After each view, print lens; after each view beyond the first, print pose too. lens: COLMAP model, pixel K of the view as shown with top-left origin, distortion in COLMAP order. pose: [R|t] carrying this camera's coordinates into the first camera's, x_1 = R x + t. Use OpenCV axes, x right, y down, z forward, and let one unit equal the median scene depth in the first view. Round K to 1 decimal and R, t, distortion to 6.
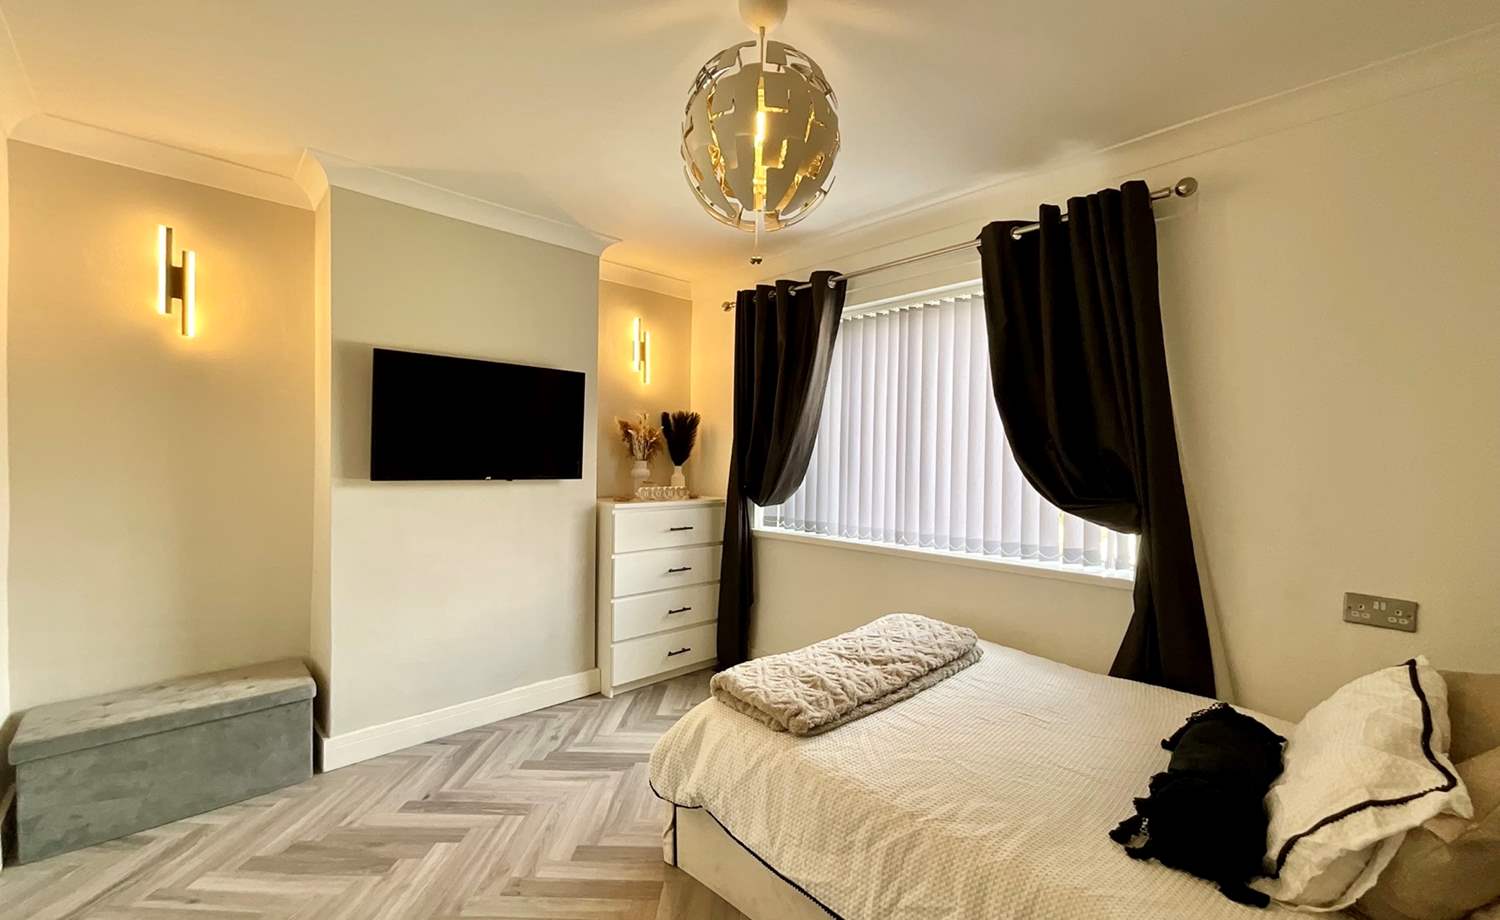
lens RADIAL K [[610.9, 0, 750.5], [0, 610.9, 463.0], [0, 0, 1]] dist [-0.001211, -0.000026]
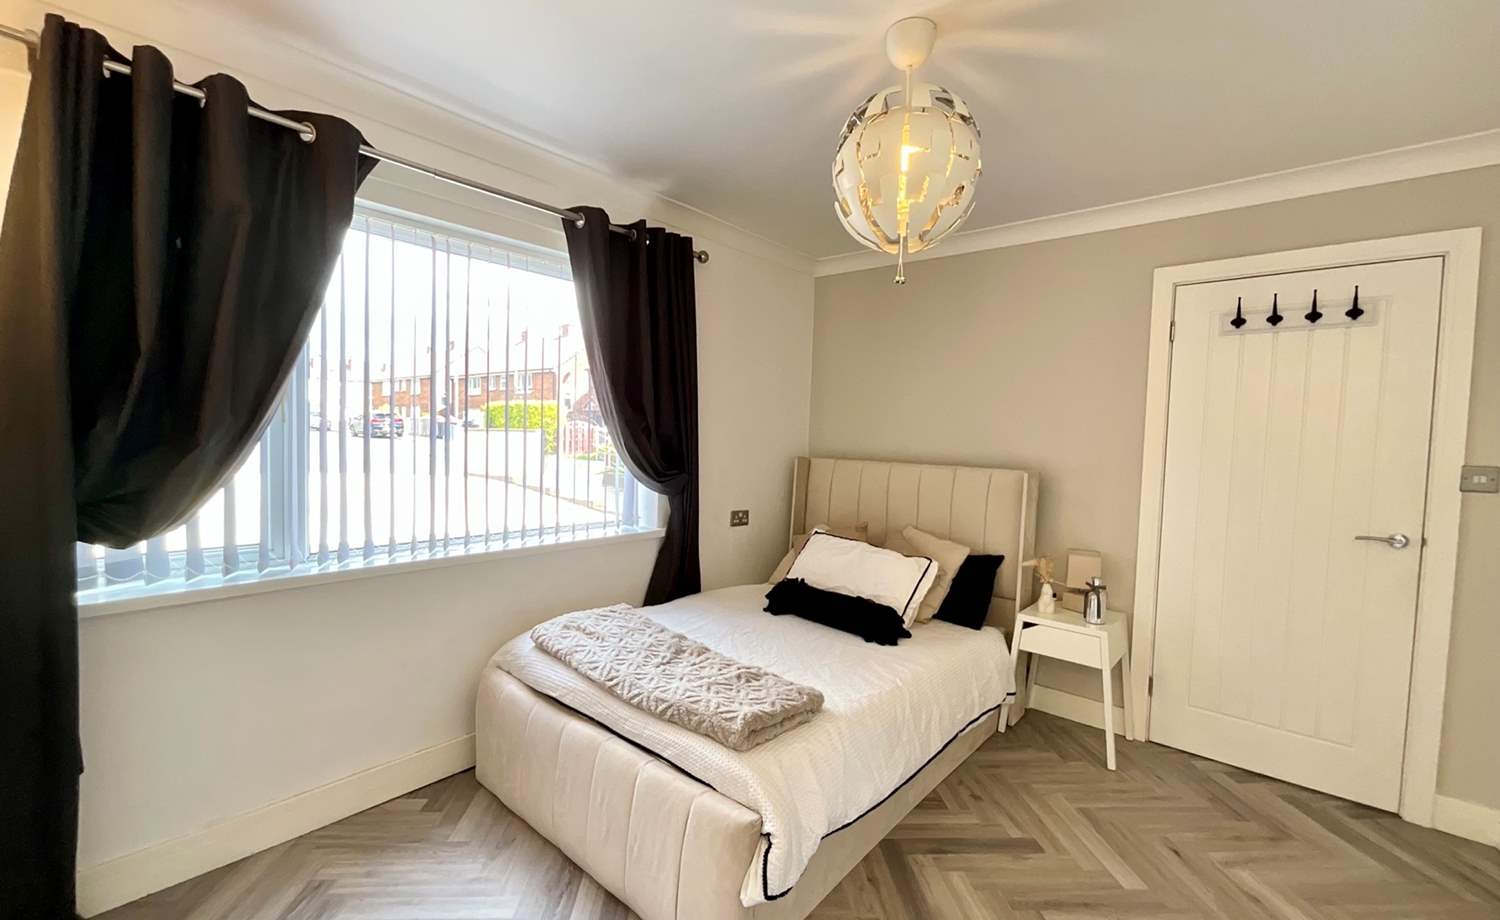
lens RADIAL K [[610.9, 0, 750.5], [0, 610.9, 463.0], [0, 0, 1]] dist [-0.001211, -0.000026]
pose [[-0.072561, -0.071394, 0.994805, -0.707502], [-0.030813, 0.997119, 0.069312, -0.053379], [-0.996888, -0.025624, -0.074552, 0.870347]]
